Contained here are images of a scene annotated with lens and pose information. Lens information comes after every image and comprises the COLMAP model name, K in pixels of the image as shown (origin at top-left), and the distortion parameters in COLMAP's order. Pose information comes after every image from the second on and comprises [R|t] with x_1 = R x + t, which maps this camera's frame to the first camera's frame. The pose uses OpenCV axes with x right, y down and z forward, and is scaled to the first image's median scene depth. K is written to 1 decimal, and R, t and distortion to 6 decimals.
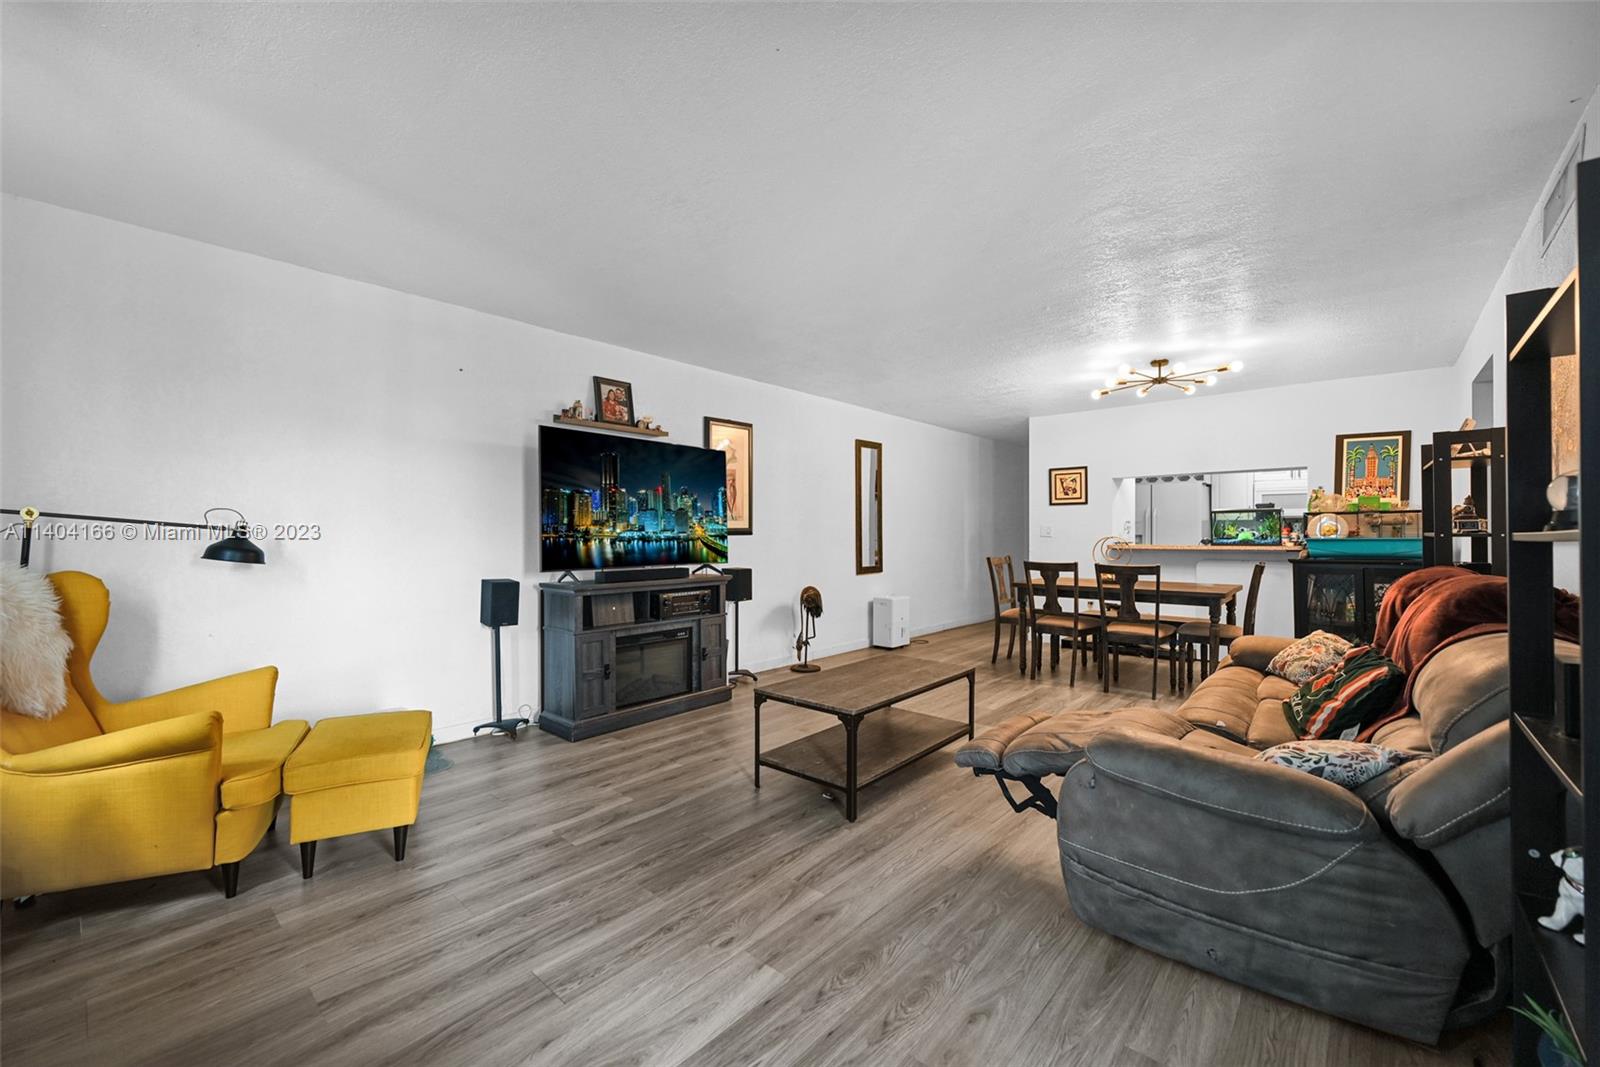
lens RADIAL K [[644.1, 0, 808.0], [0, 644.1, 531.8], [0, 0, 1]] dist [-0.001624, 0.000262]
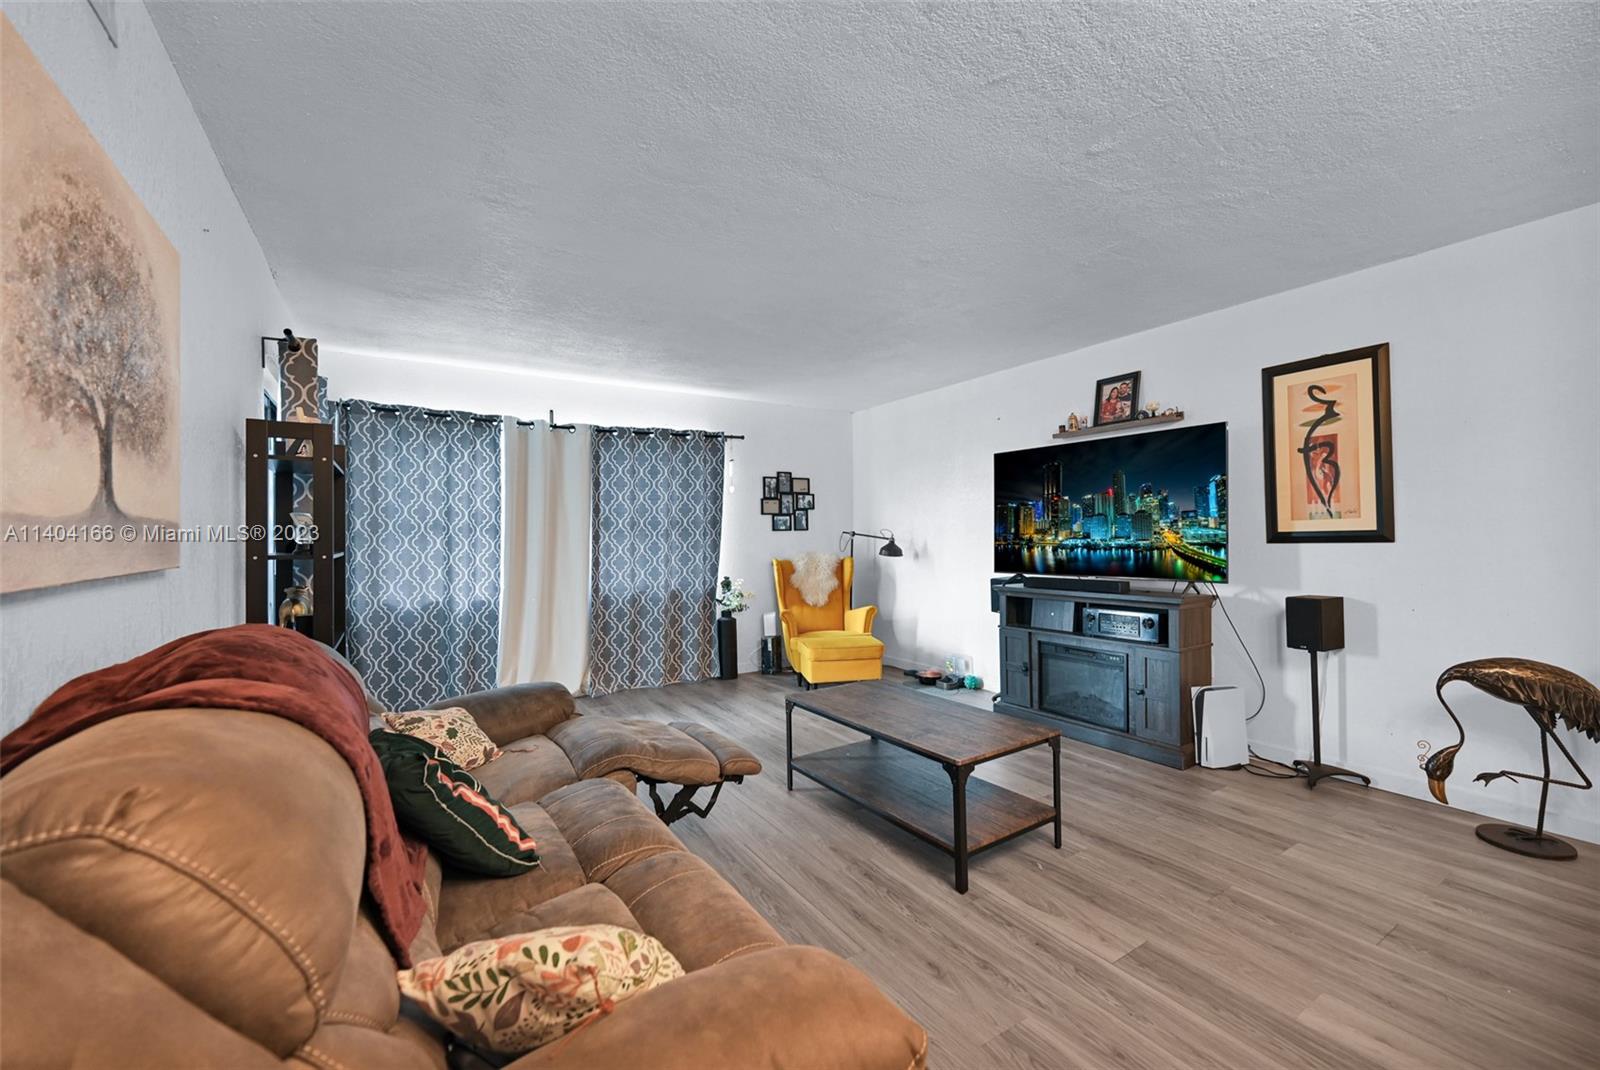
lens RADIAL K [[644.1, 0, 808.0], [0, 644.1, 533.3], [0, 0, 1]] dist [-0.001624, 0.000262]
pose [[-0.290393, -0.003290, -0.956902, 0.746180], [0.014293, 0.999868, -0.007775, -0.007161], [0.956801, -0.015935, -0.290307, 0.860571]]
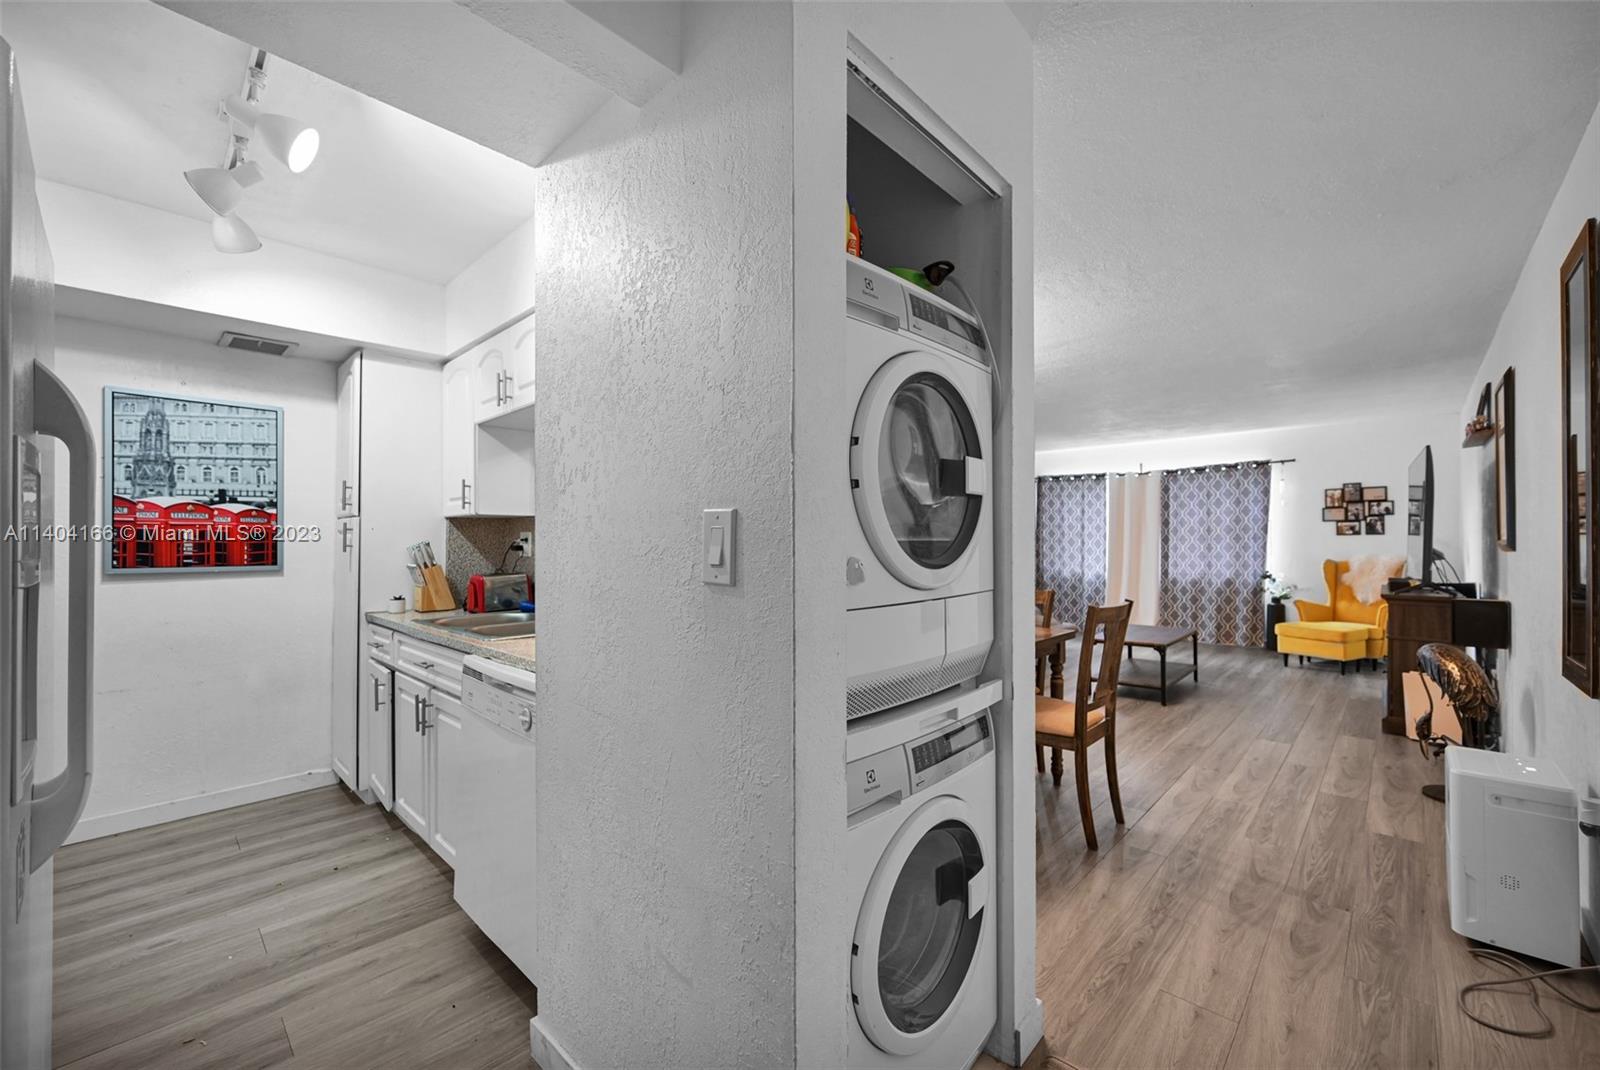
lens RADIAL K [[639.4, 0, 808.5], [0, 639.4, 538.2], [0, 0, 1]] dist [-0.002853, 0.000457]
pose [[-0.999213, 0.001693, 0.039623, 0.691303], [0.001325, 0.999956, -0.009317, -0.003930], [-0.039637, -0.009257, -0.999171, 2.053107]]
